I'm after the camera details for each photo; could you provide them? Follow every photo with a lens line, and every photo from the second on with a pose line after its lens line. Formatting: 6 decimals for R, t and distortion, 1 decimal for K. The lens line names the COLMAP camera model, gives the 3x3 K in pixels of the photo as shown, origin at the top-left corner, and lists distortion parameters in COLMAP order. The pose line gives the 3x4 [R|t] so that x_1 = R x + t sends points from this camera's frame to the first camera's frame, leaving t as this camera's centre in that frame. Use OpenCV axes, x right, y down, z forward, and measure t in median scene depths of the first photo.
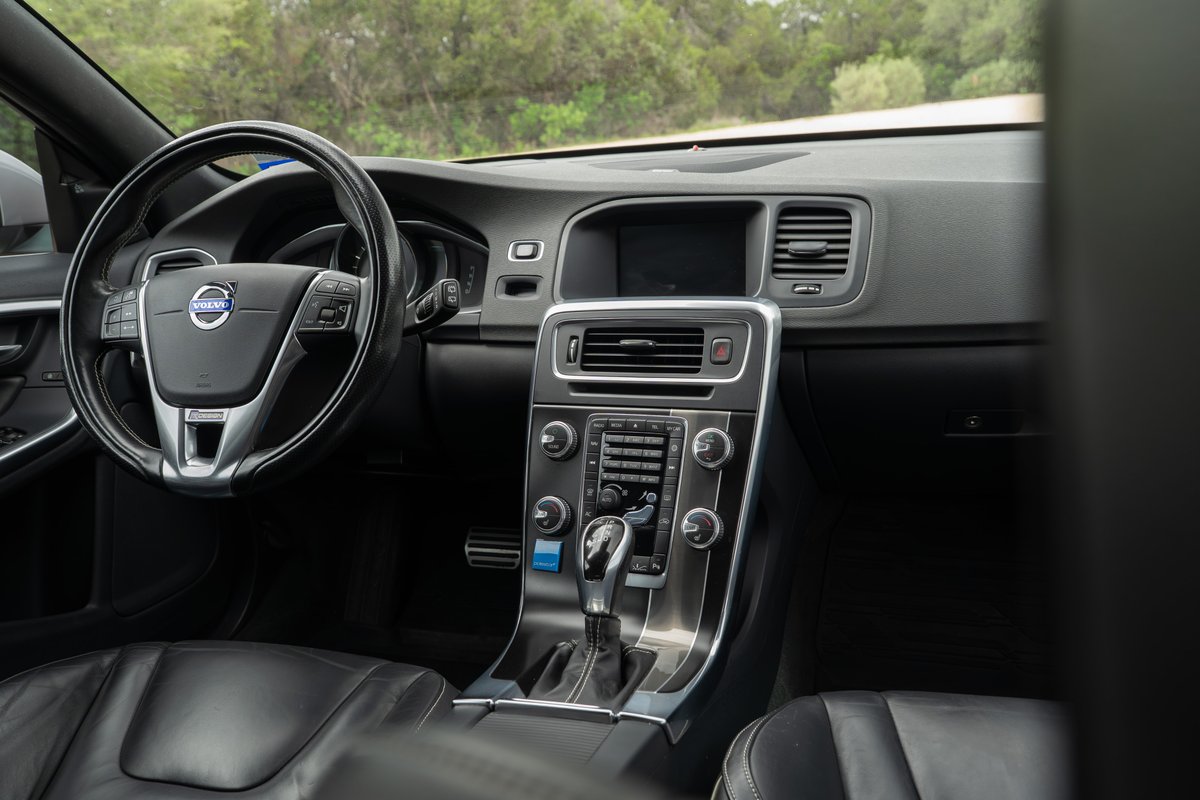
lens RADIAL K [[984.8, 0, 605.8], [0, 984.8, 405.0], [0, 0, 1]] dist [0.004903, 0.037848]
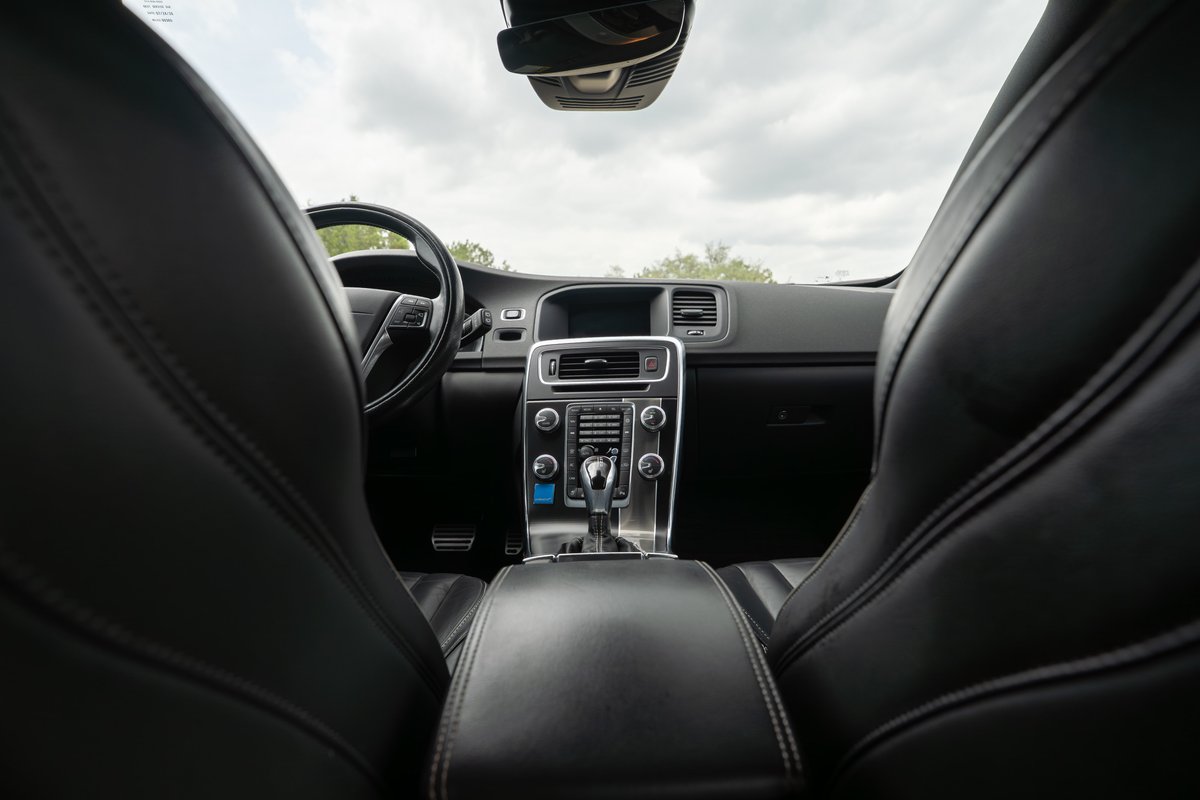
lens RADIAL K [[591.2, 0, 603.7], [0, 591.2, 400.1], [0, 0, 1]] dist [-0.017828, 0.004091]
pose [[0.956929, 0.038572, 0.287749, -0.239246], [0.025915, 0.975830, -0.216989, 0.214125], [-0.289164, 0.215100, 0.932800, 0.111718]]
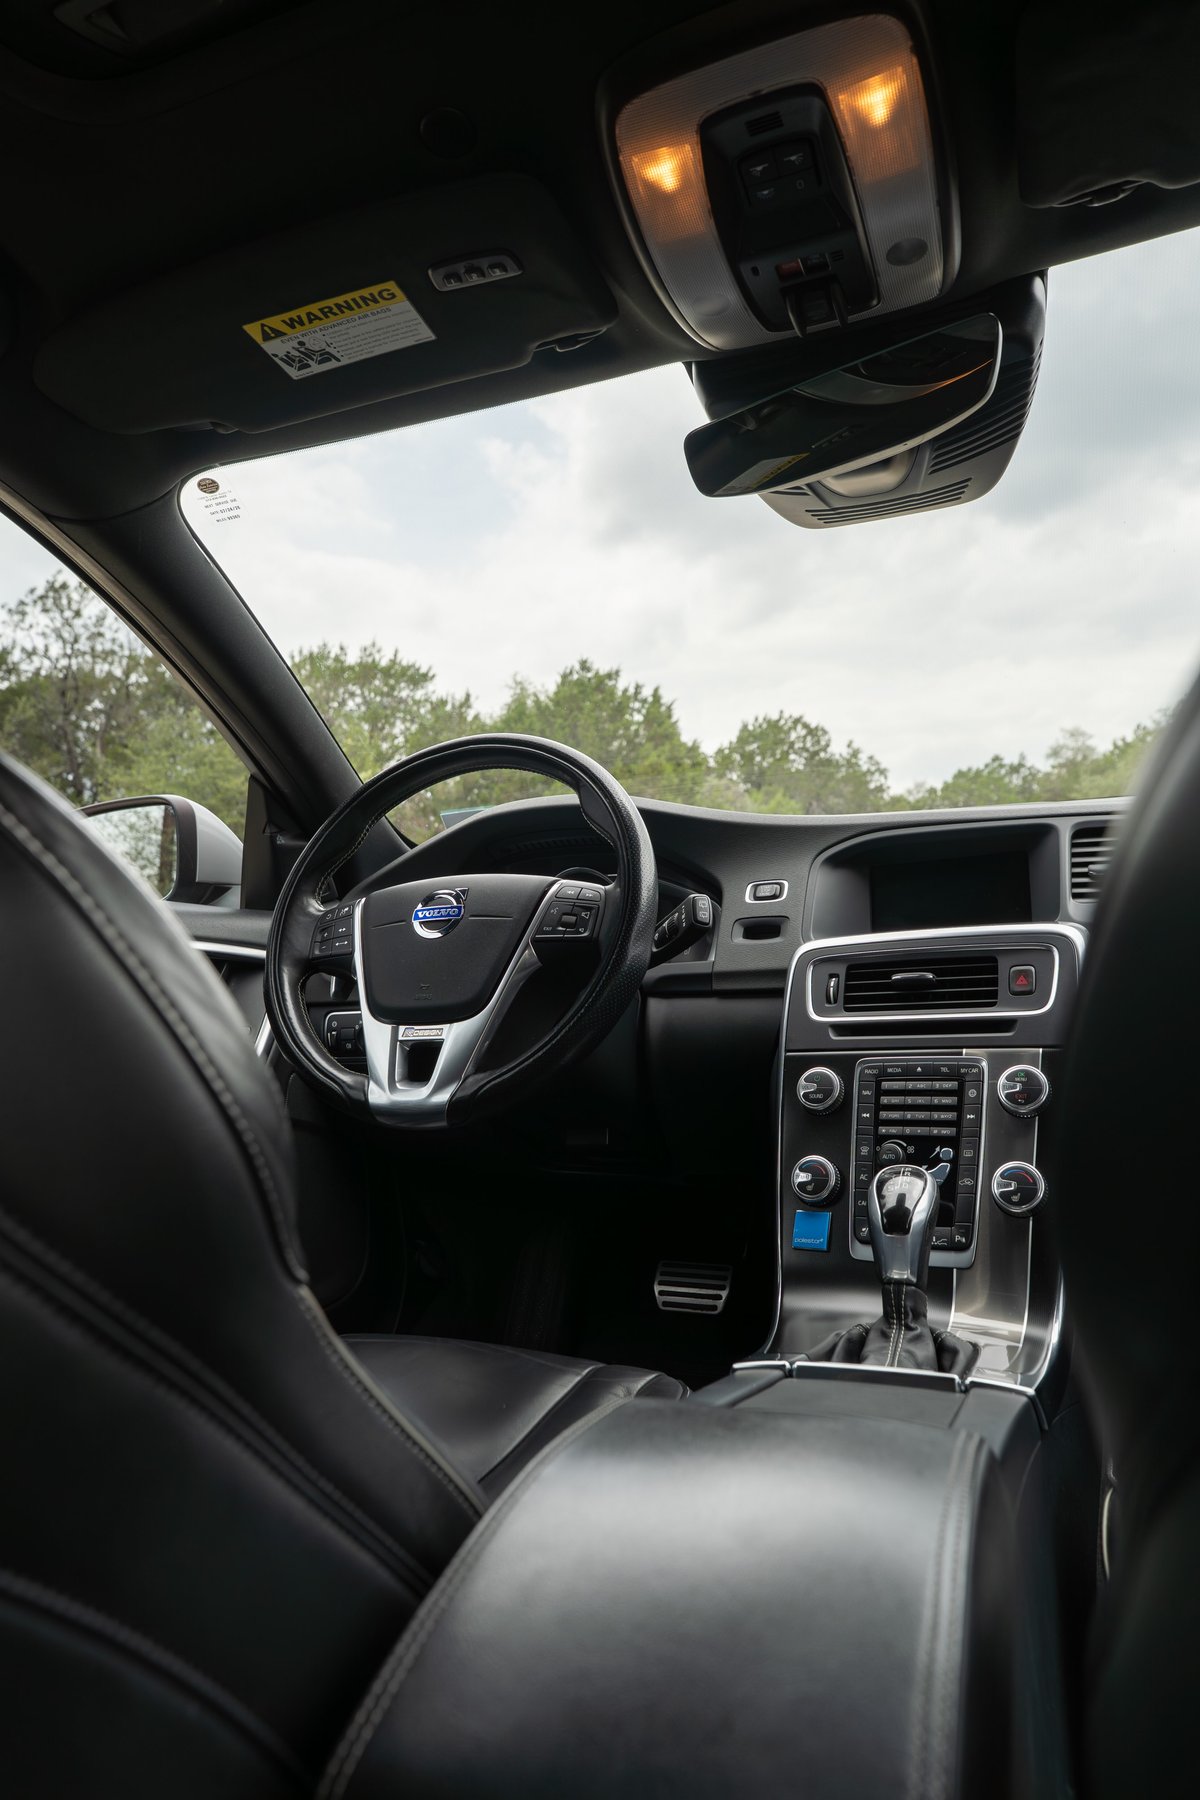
lens RADIAL K [[1107.0, 0, 617.0], [0, 1107.0, 910.2], [0, 0, 1]] dist [-0.001807, 0.001919]
pose [[0.995128, 0.013353, -0.097681, -0.134257], [-0.041337, 0.956002, -0.290433, 0.174624], [0.089505, 0.293056, 0.951897, 0.053721]]
